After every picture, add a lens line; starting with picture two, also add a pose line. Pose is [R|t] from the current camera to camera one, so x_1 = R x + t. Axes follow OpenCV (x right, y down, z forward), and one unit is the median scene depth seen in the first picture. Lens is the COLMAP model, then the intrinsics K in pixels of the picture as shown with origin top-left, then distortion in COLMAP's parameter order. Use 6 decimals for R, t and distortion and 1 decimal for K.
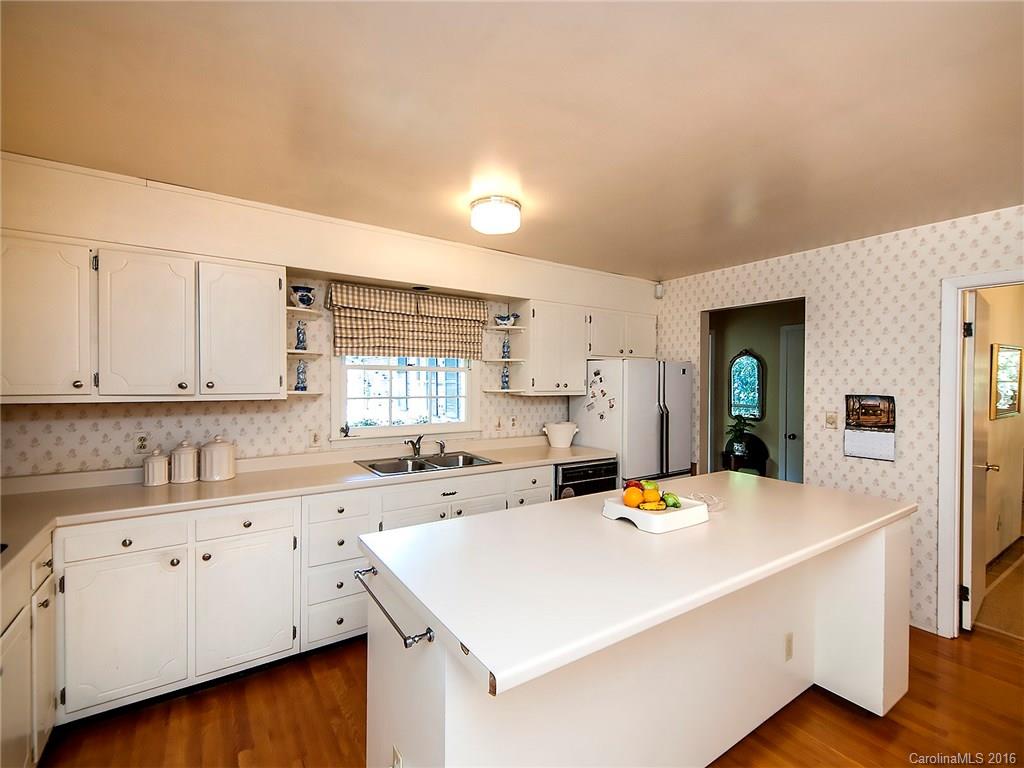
lens RADIAL K [[459.5, 0, 512.0], [0, 459.5, 384.0], [0, 0, 1]] dist [0.000241, -0.000086]
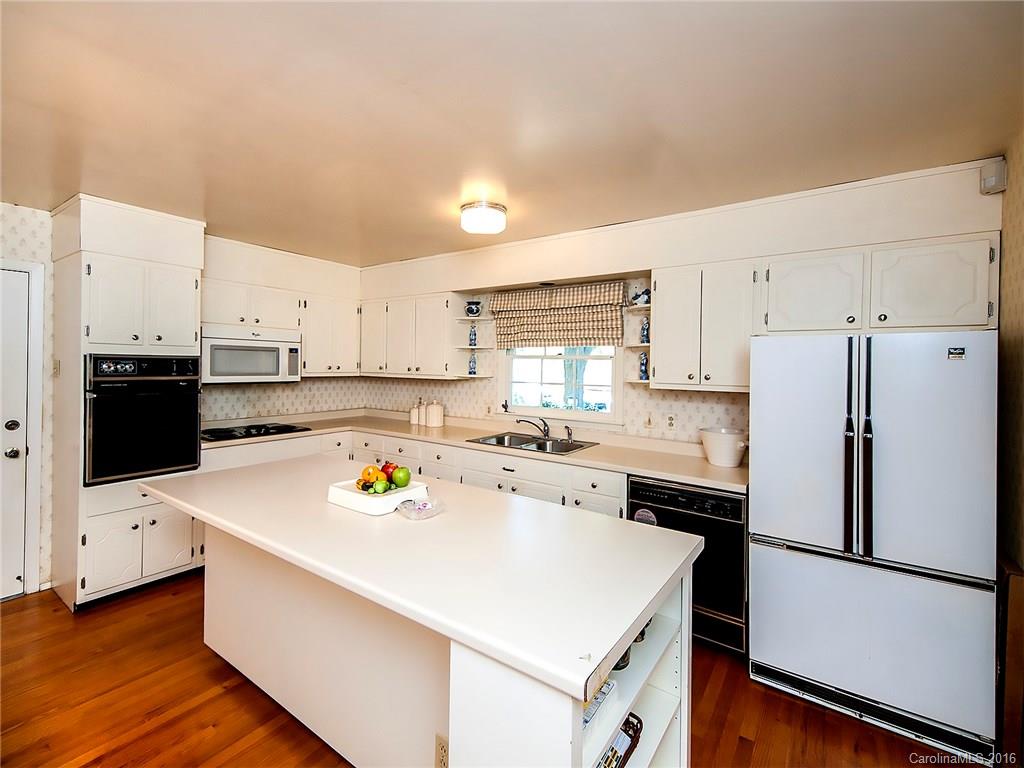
lens RADIAL K [[458.0, 0, 513.0], [0, 458.0, 367.0], [0, 0, 1]] dist [0.001391, 0.000005]
pose [[0.340022, -0.001202, -0.940417, 0.840158], [-0.023439, 0.999678, -0.009752, 0.002365], [0.940125, 0.025358, 0.339884, 0.583509]]
